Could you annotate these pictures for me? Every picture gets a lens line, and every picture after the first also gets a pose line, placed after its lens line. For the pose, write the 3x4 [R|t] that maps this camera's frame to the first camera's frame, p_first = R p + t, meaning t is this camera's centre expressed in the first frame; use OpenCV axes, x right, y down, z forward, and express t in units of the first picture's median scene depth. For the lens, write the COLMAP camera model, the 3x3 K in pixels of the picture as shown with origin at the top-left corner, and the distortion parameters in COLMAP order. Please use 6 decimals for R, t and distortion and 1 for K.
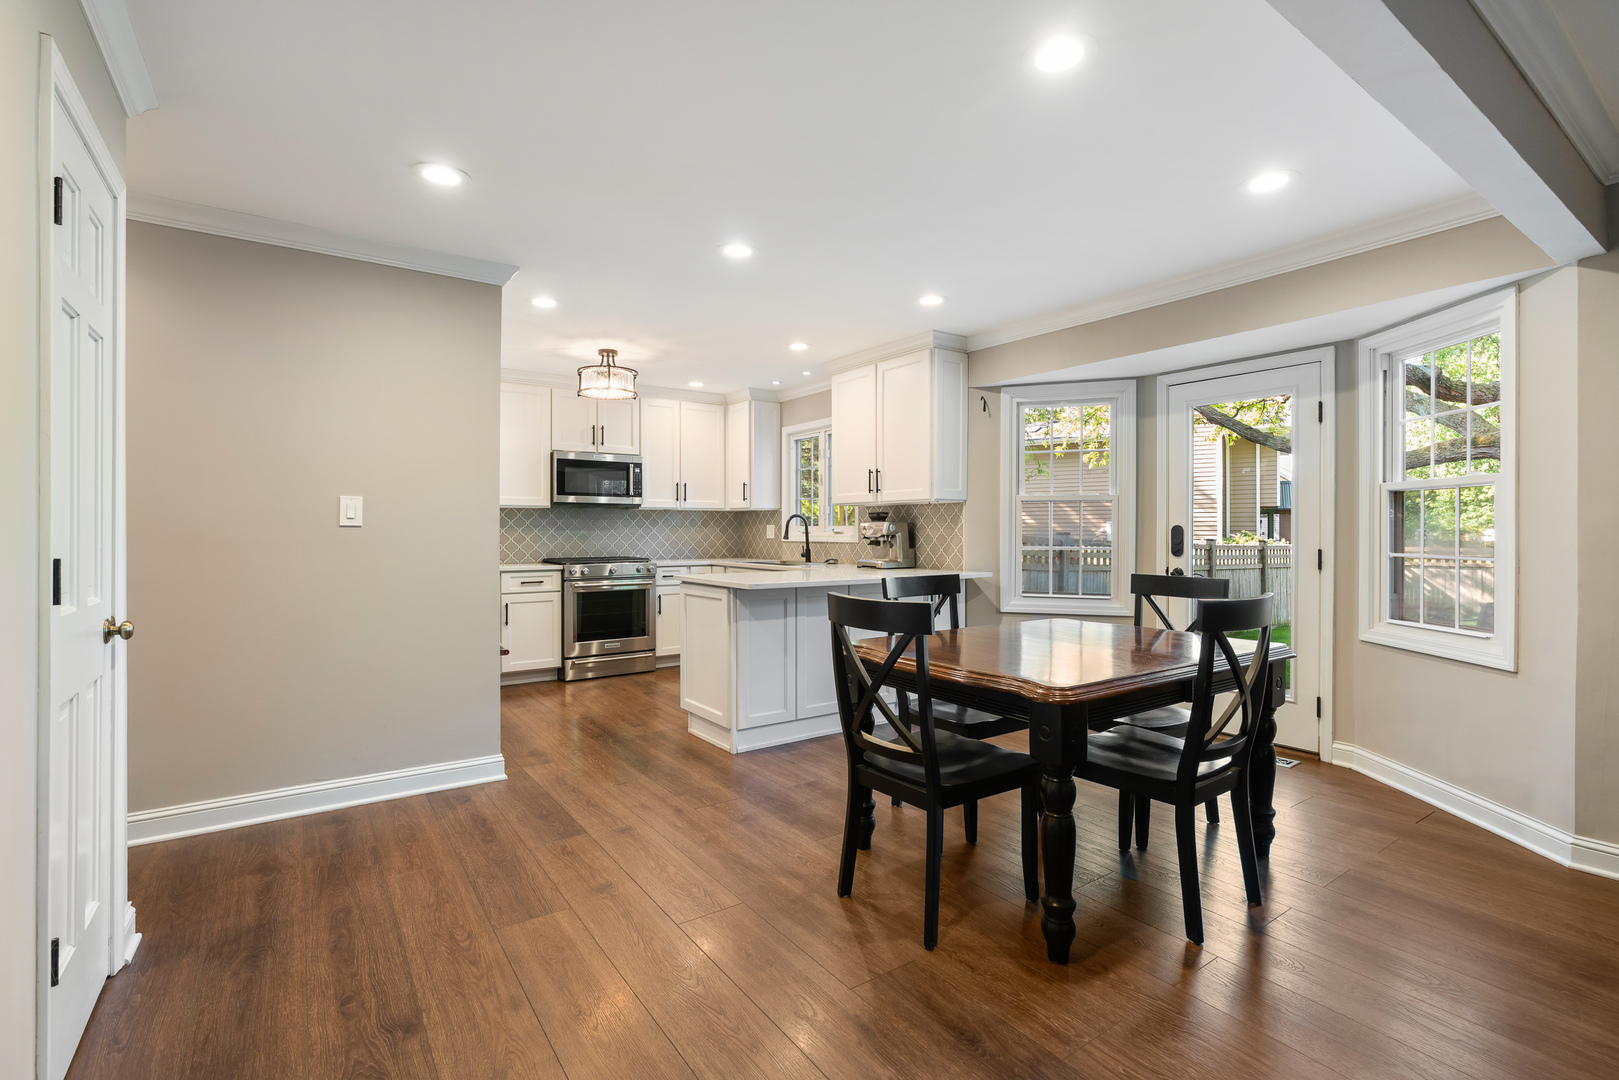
lens RADIAL K [[743.5, 0, 813.5], [0, 743.5, 531.7], [0, 0, 1]] dist [-0.003375, 0.000500]
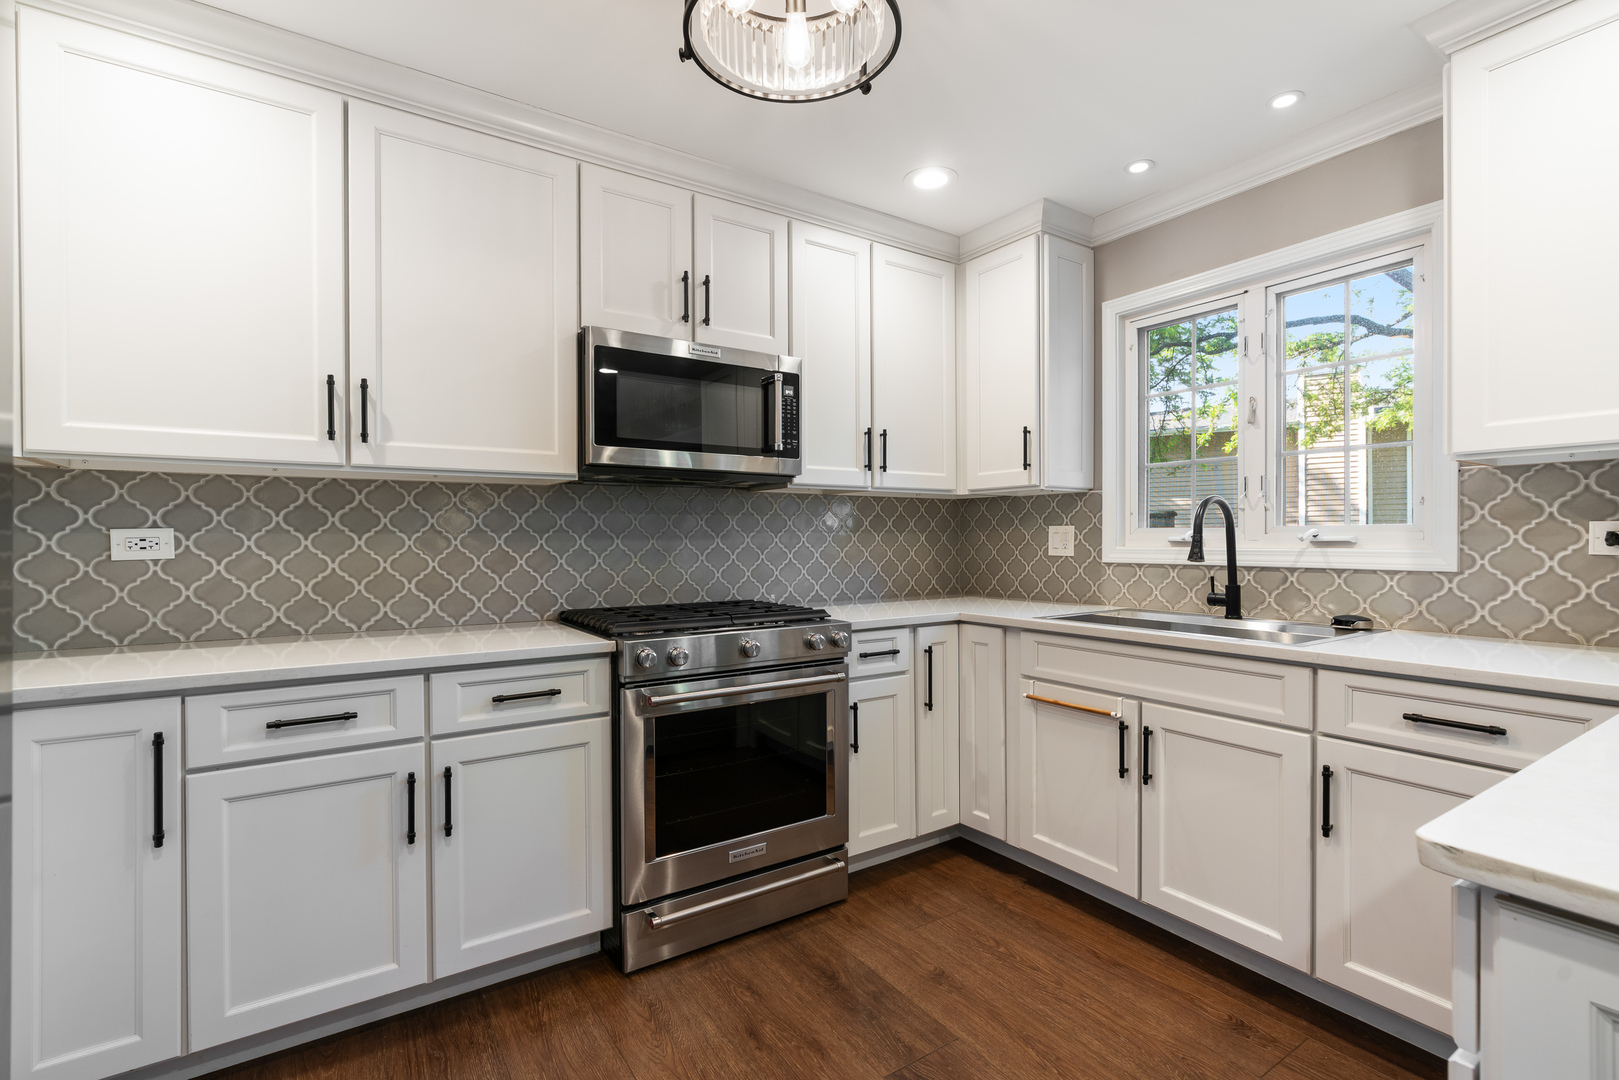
lens RADIAL K [[751.3, 0, 809.5], [0, 751.3, 540.0], [0, 0, 1]] dist [-0.002025, 0.000408]
pose [[0.999595, -0.002269, -0.028367, -0.228415], [0.002290, 0.999997, 0.000694, -0.001843], [0.028365, -0.000759, 0.999597, 0.629326]]
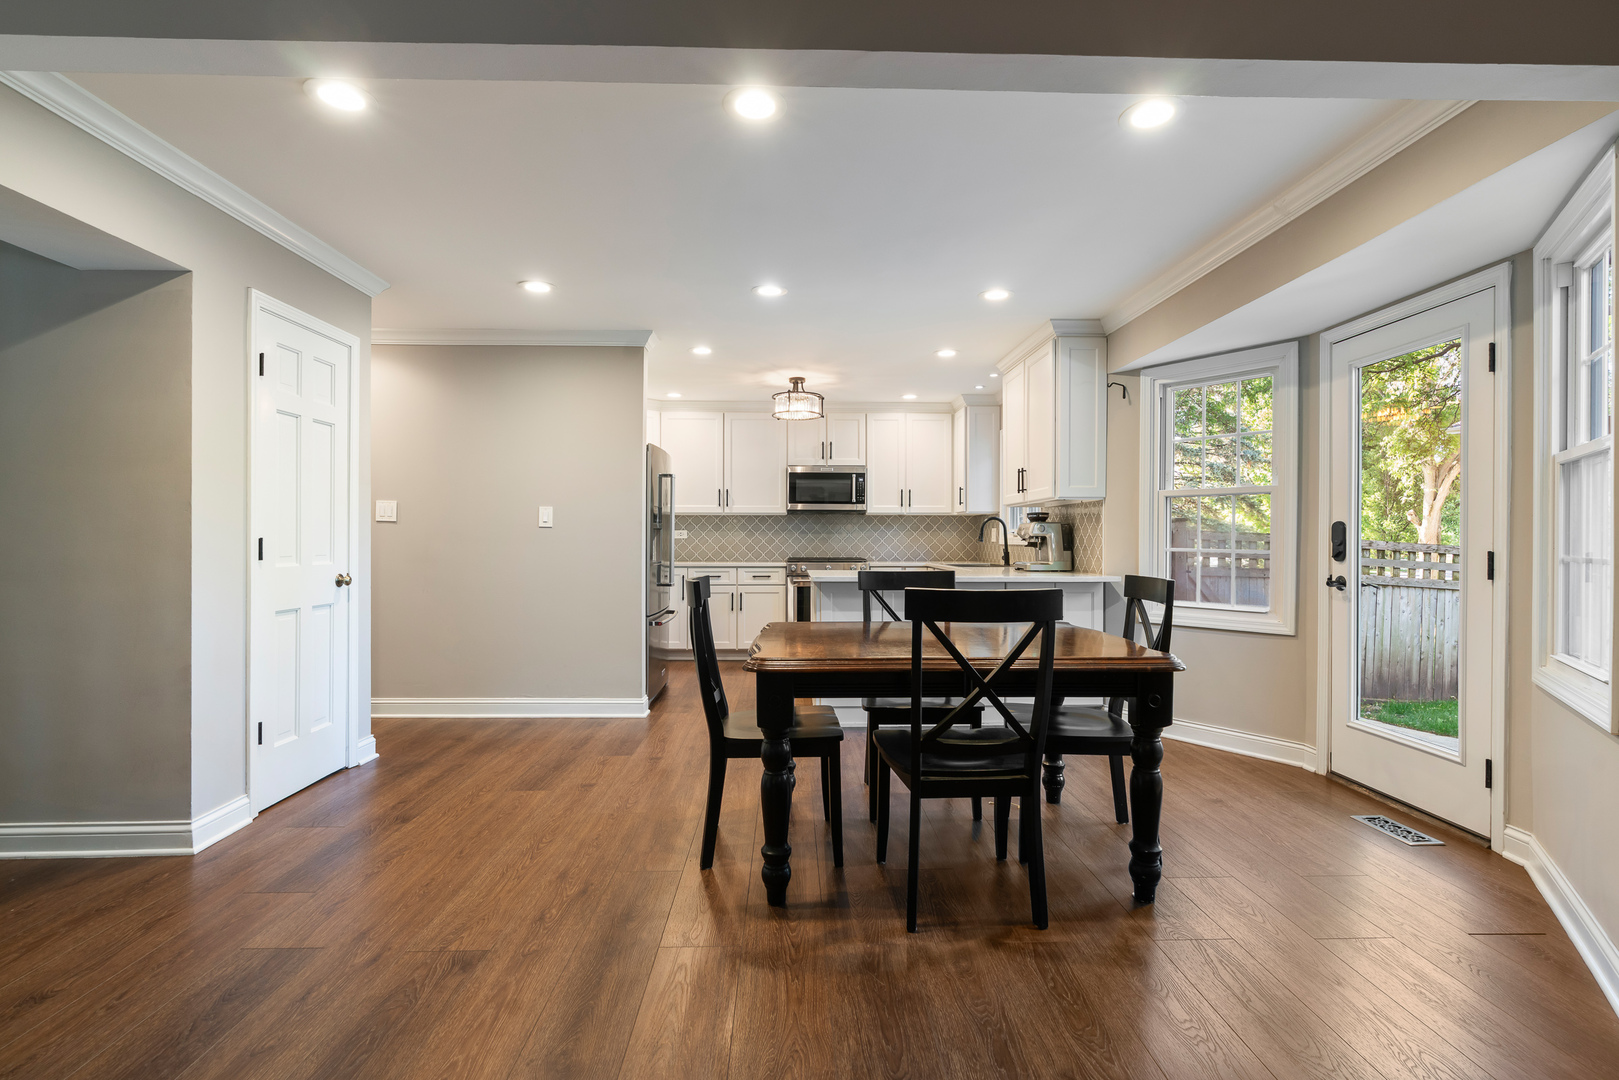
lens RADIAL K [[751.3, 0, 809.5], [0, 751.3, 540.0], [0, 0, 1]] dist [-0.002025, 0.000408]
pose [[0.831748, 0.001645, -0.555152, 0.343934], [-0.002815, 0.999995, -0.001256, 0.009781], [0.555147, 0.002607, 0.831748, 0.026941]]
